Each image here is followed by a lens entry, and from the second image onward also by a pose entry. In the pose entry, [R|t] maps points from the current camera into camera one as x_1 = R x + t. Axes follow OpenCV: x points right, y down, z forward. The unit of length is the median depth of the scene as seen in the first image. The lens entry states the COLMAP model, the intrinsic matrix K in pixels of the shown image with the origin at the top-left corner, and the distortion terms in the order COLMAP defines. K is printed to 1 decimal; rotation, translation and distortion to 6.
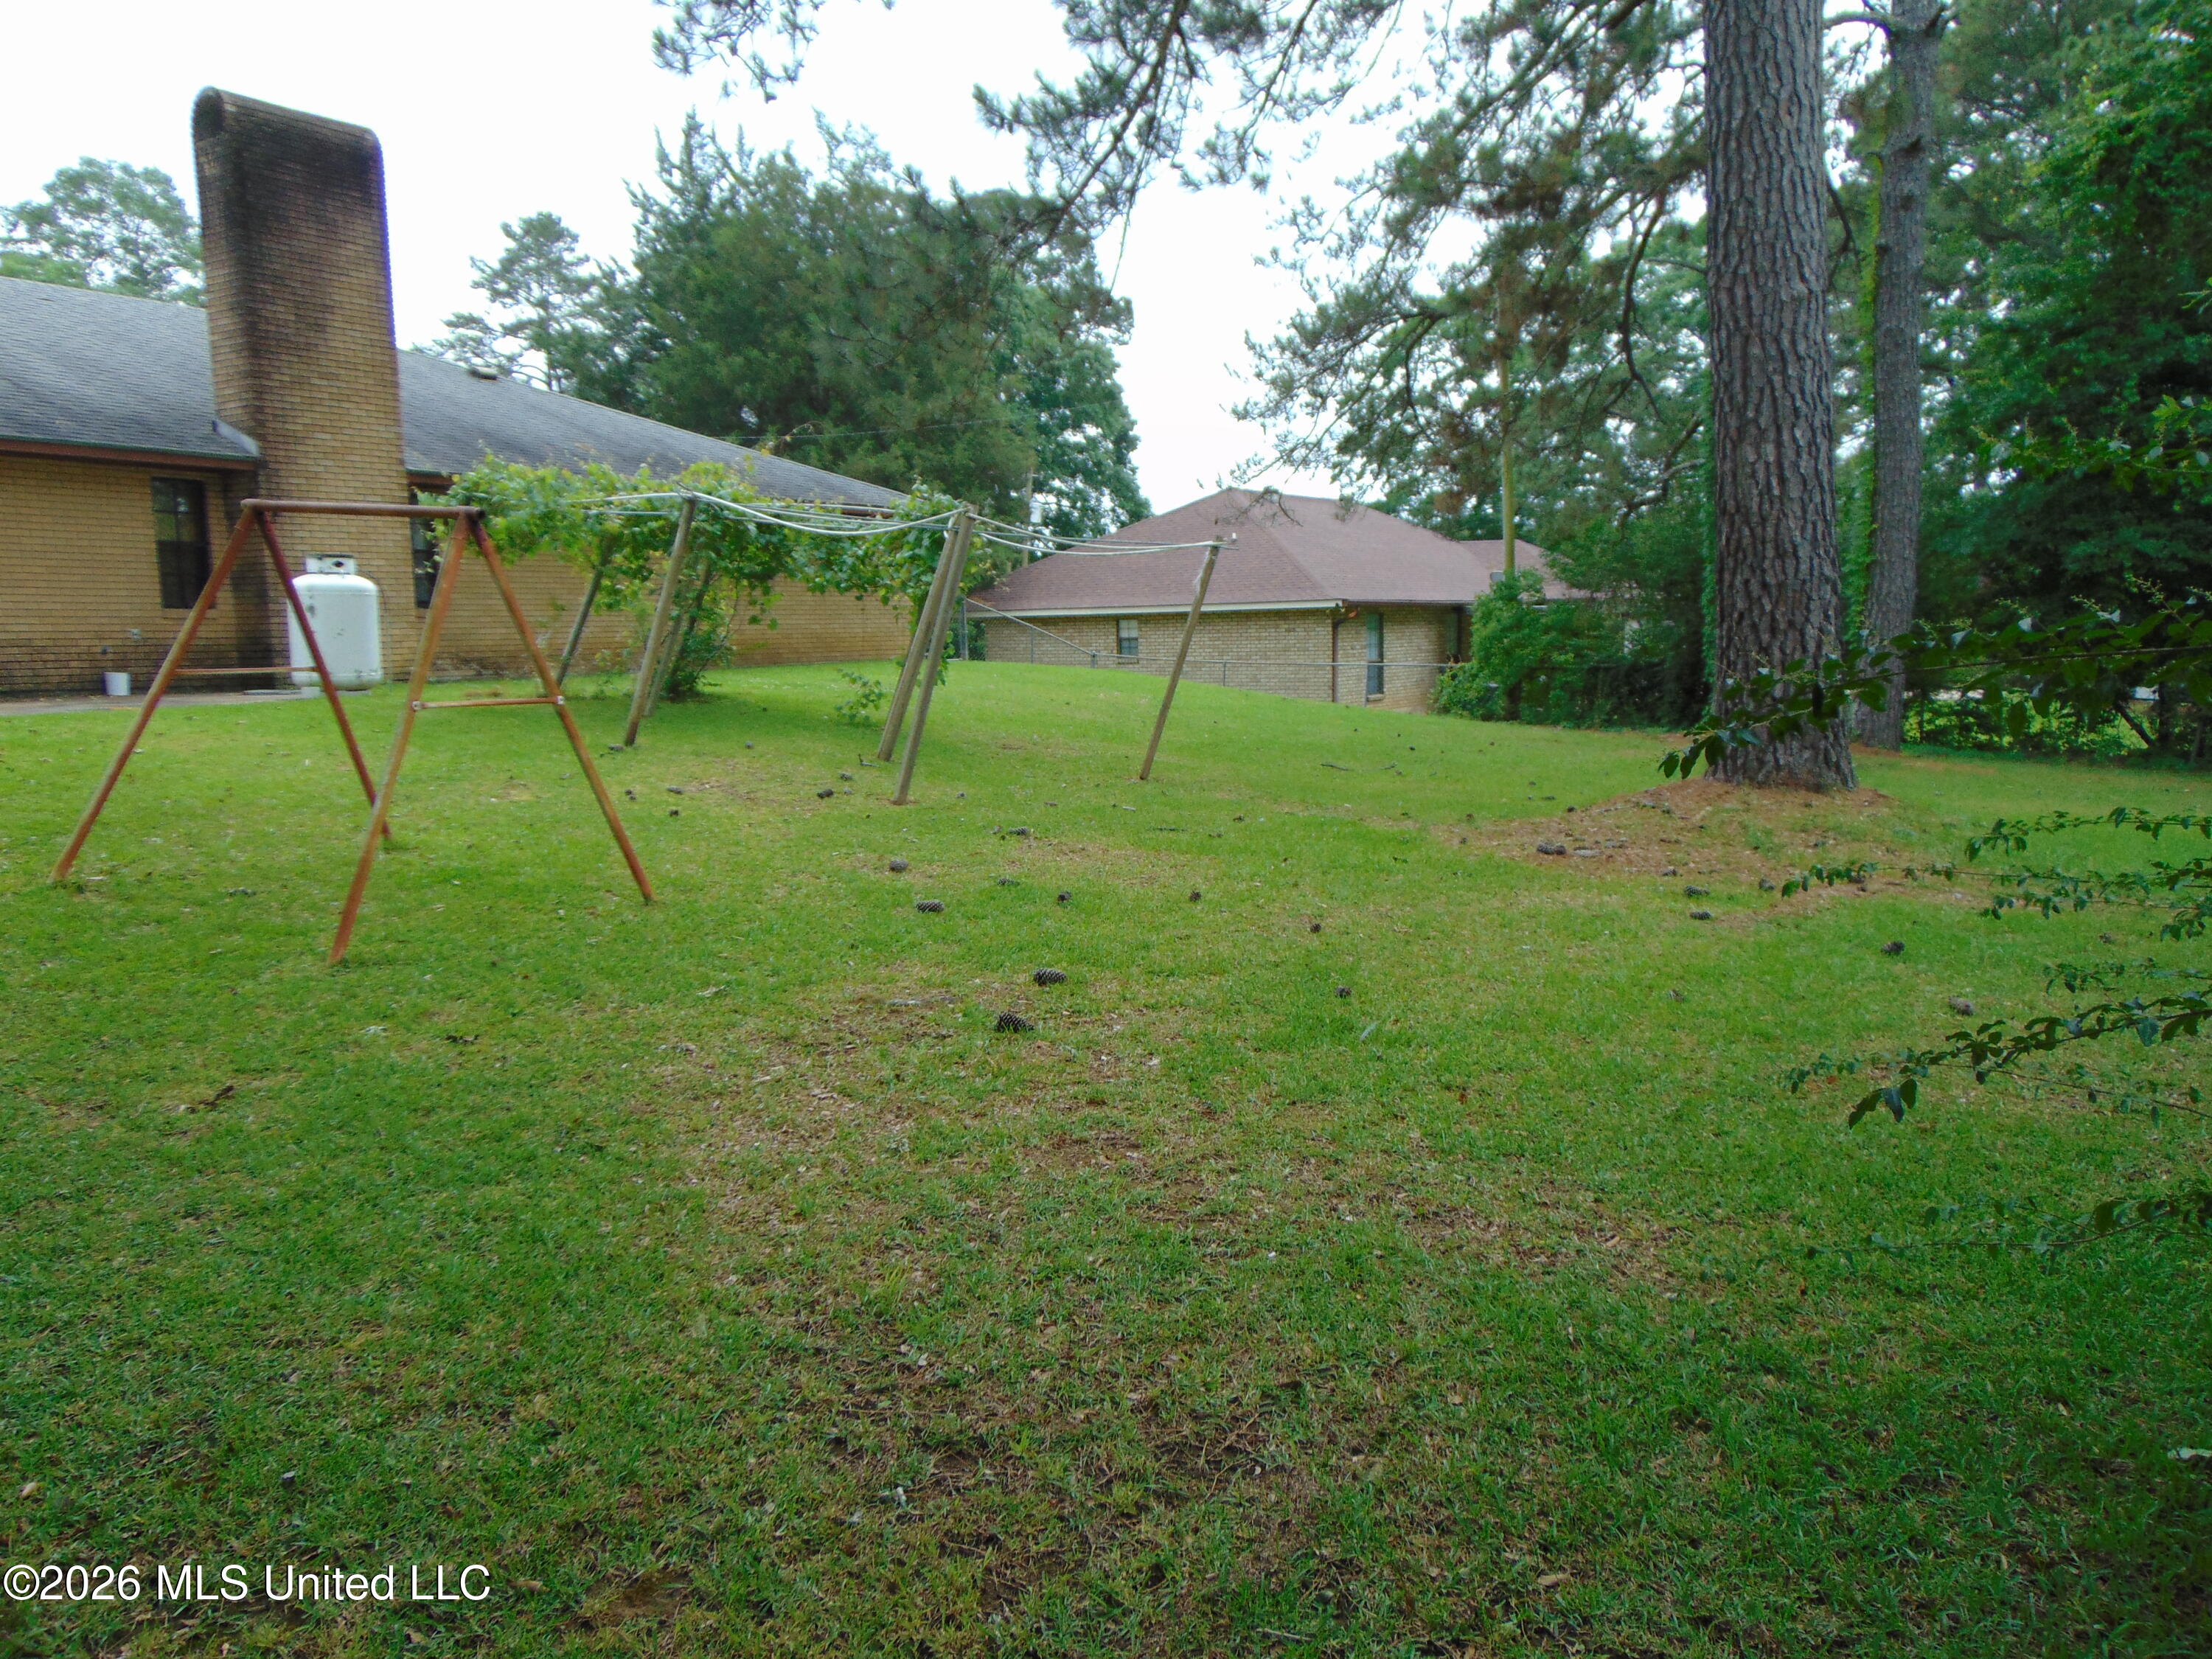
lens RADIAL K [[1645.5, 0, 1105.5], [0, 1645.5, 843.3], [0, 0, 1]] dist [-0.027965, 0.063012]
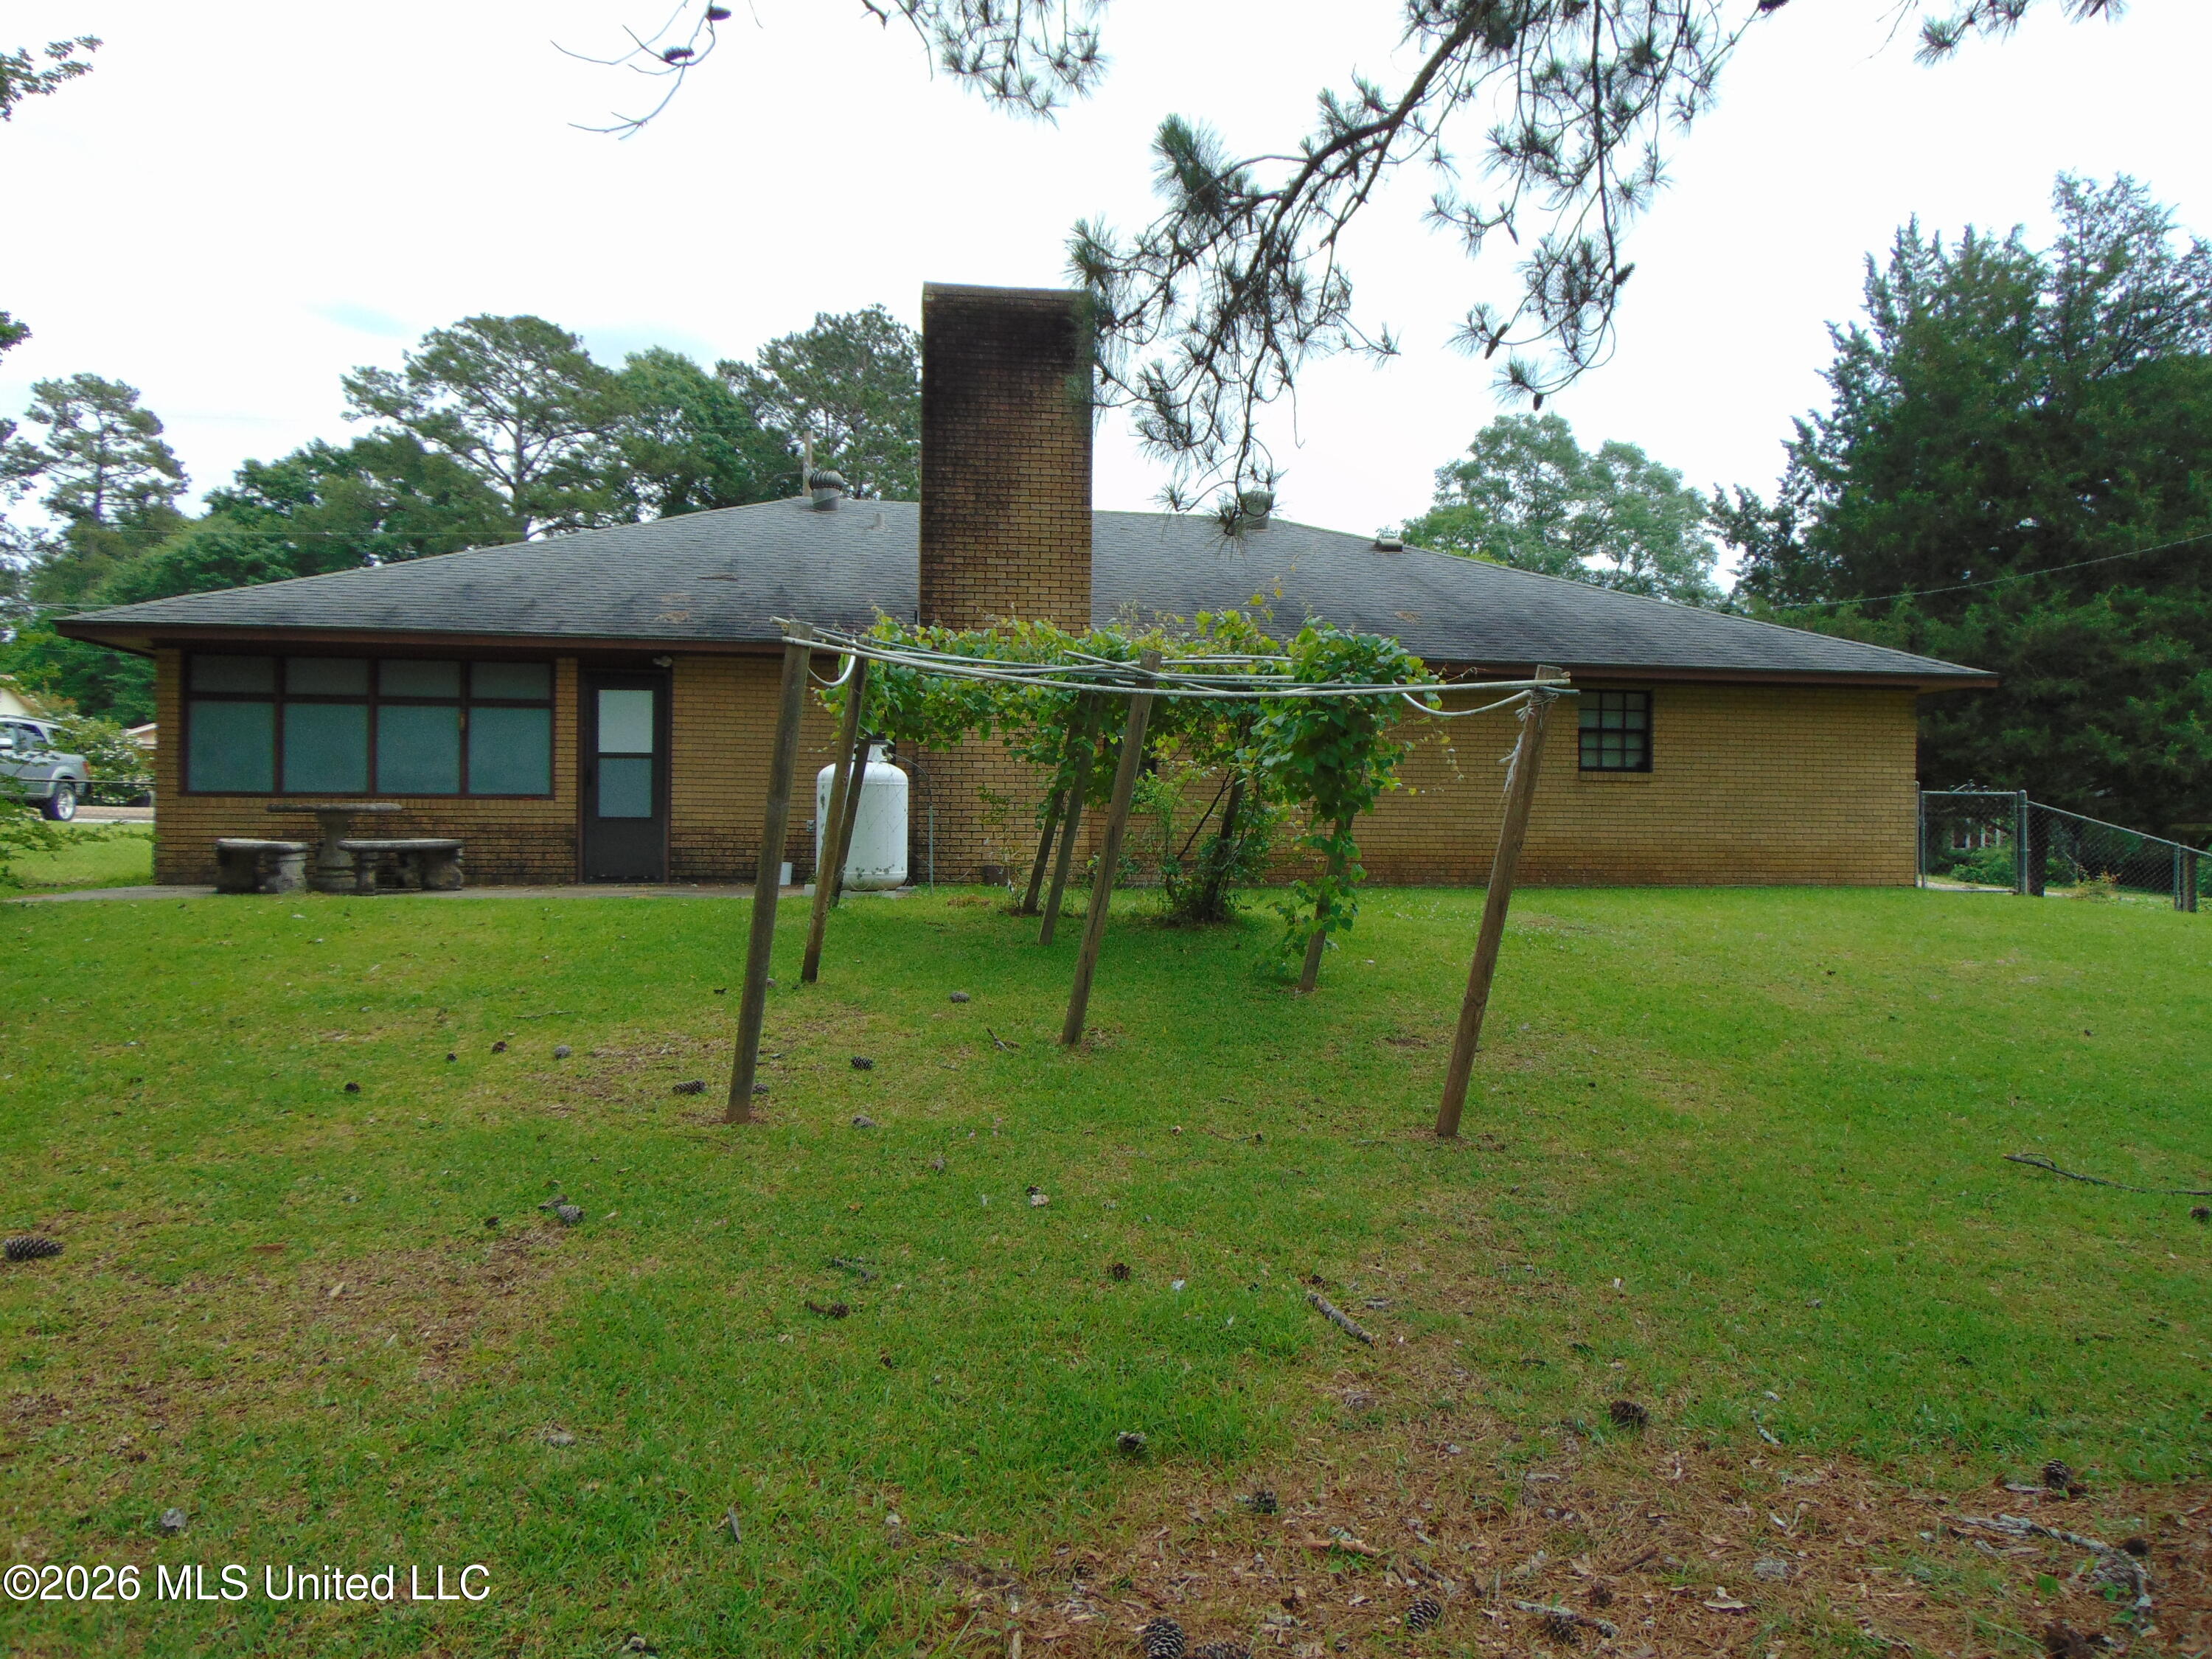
lens RADIAL K [[1645.5, 0, 1115.8], [0, 1645.5, 832.6], [0, 0, 1]] dist [-0.027965, 0.063012]
pose [[0.664265, 0.021390, -0.747191, 0.276186], [-0.117793, 0.990097, -0.076376, -0.066254], [0.738158, 0.138748, 0.660206, 0.464951]]
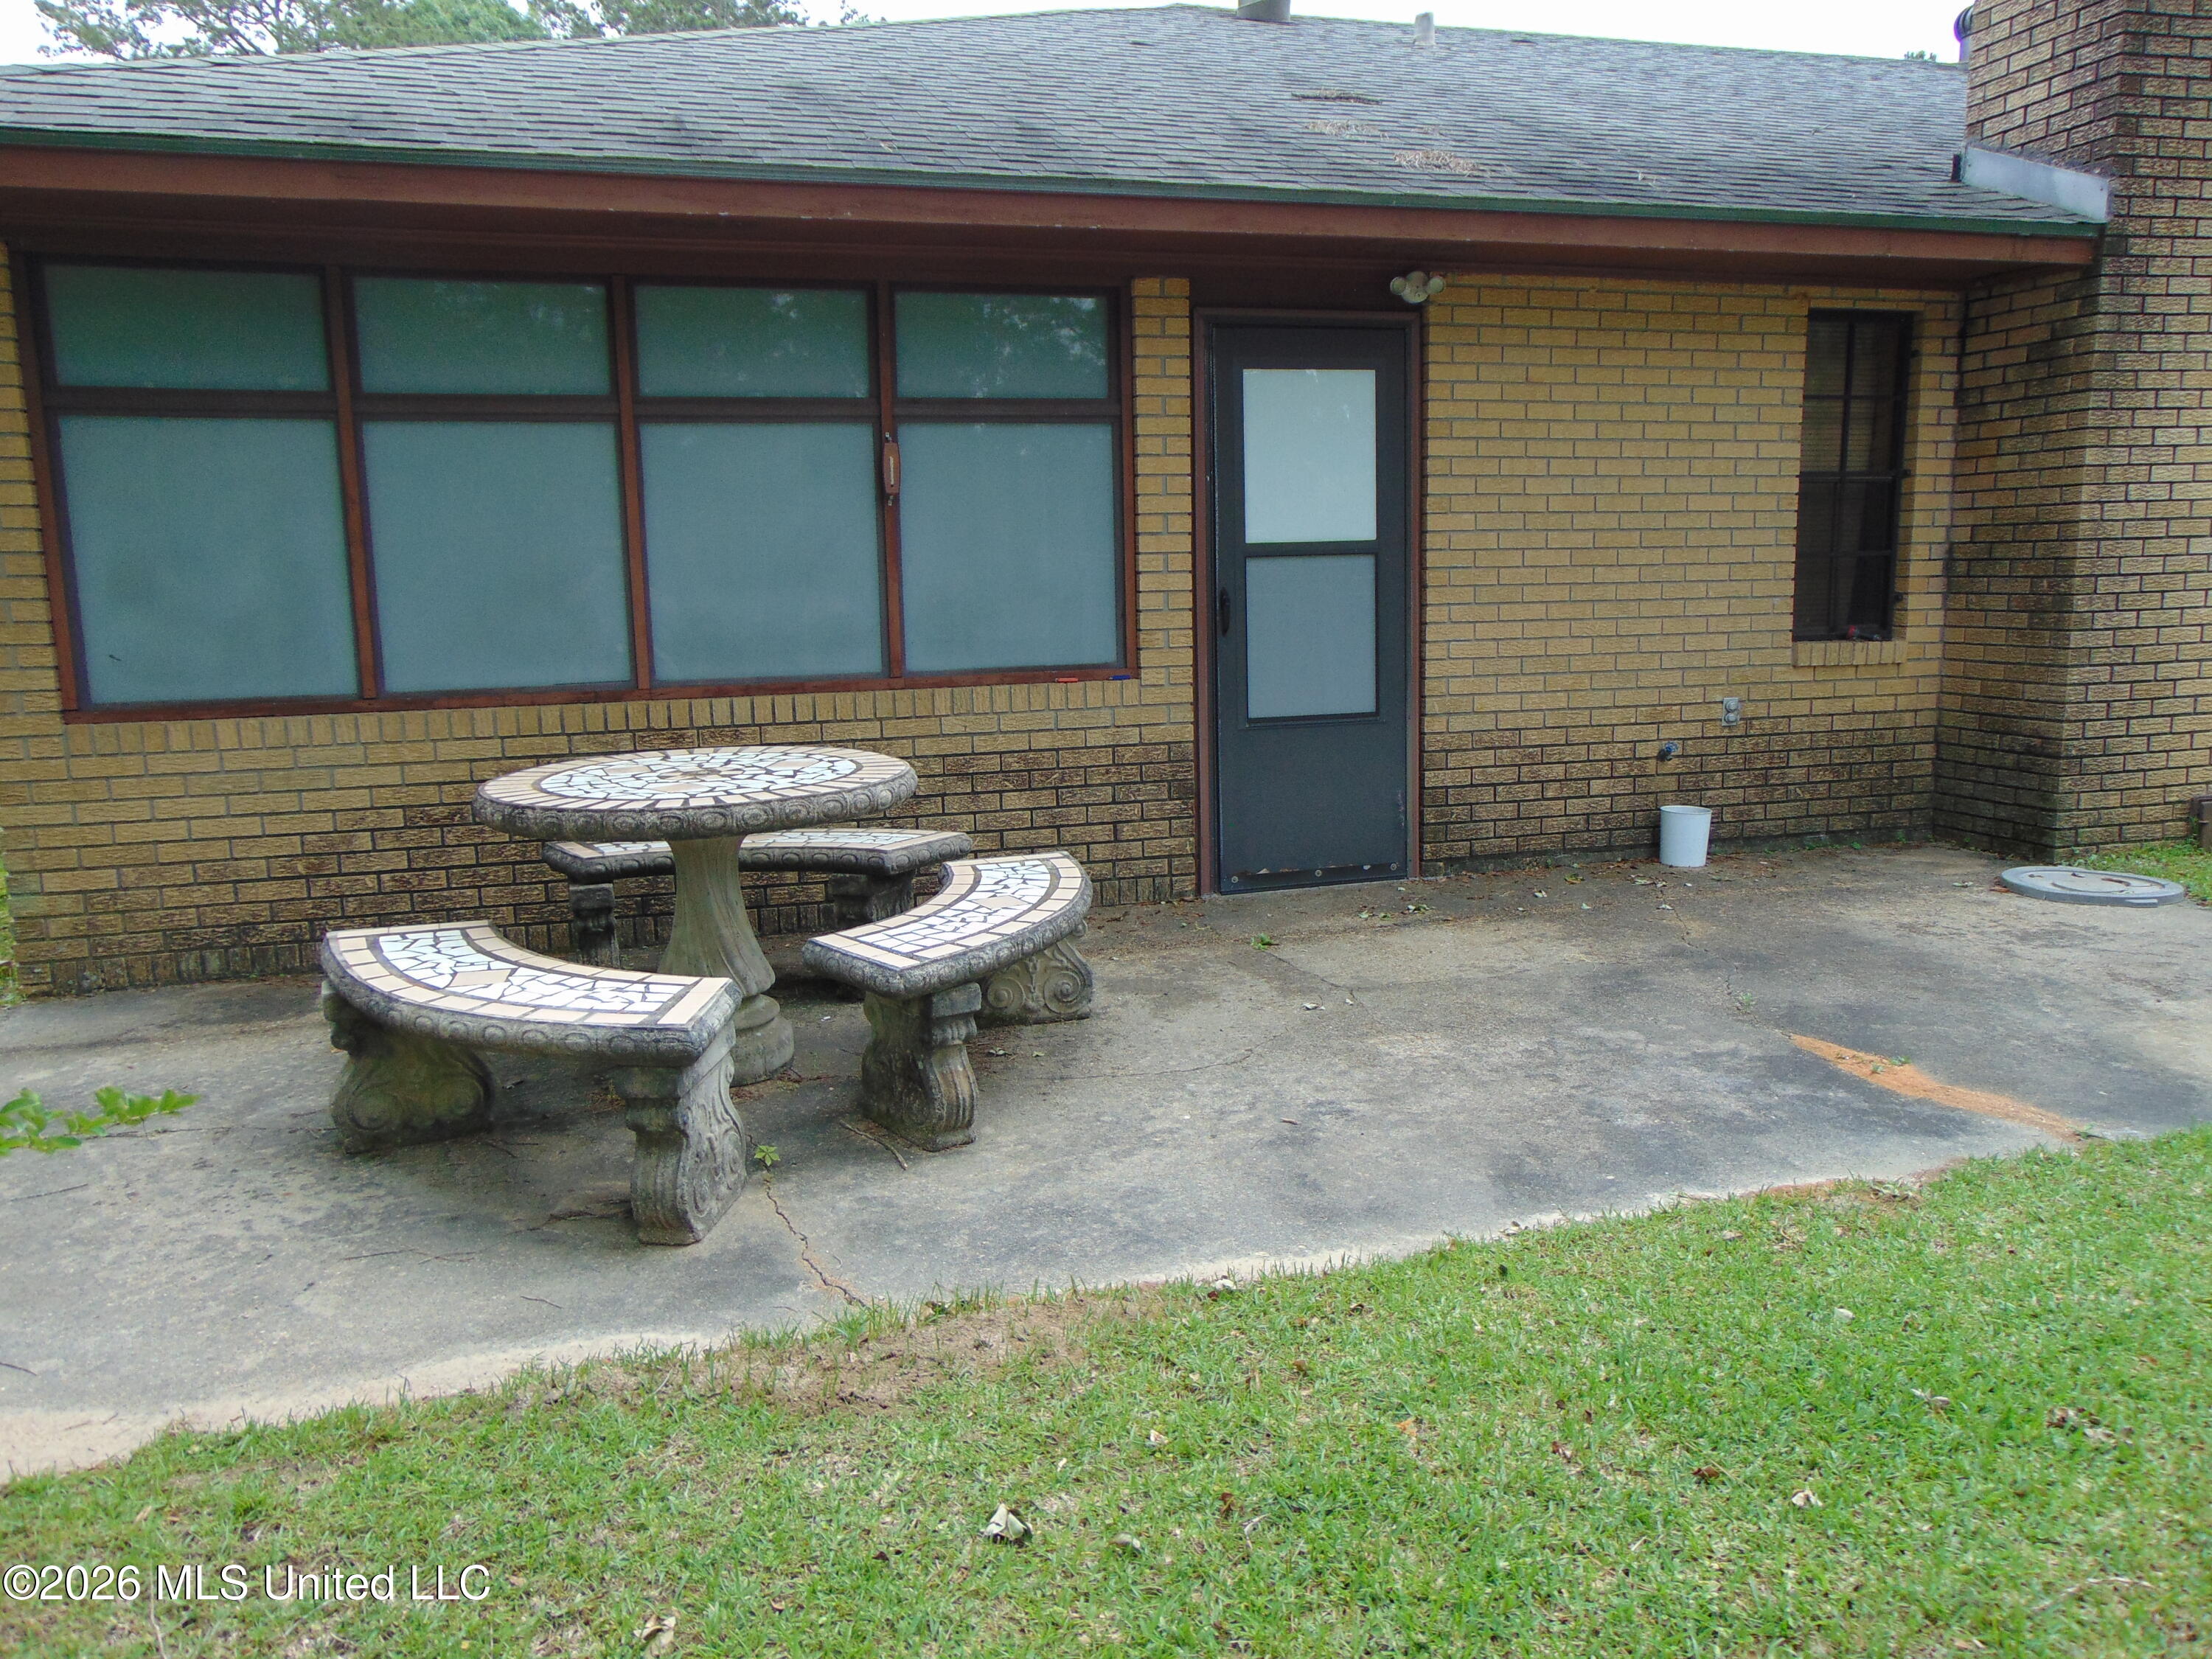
lens RADIAL K [[1645.5, 0, 1093.0], [0, 1645.5, 826.6], [0, 0, 1]] dist [-0.027965, 0.063012]
pose [[0.753838, 0.094419, -0.650241, -0.434058], [-0.075149, 0.995517, 0.057433, -0.107606], [0.652749, 0.005570, 0.757554, 0.579751]]
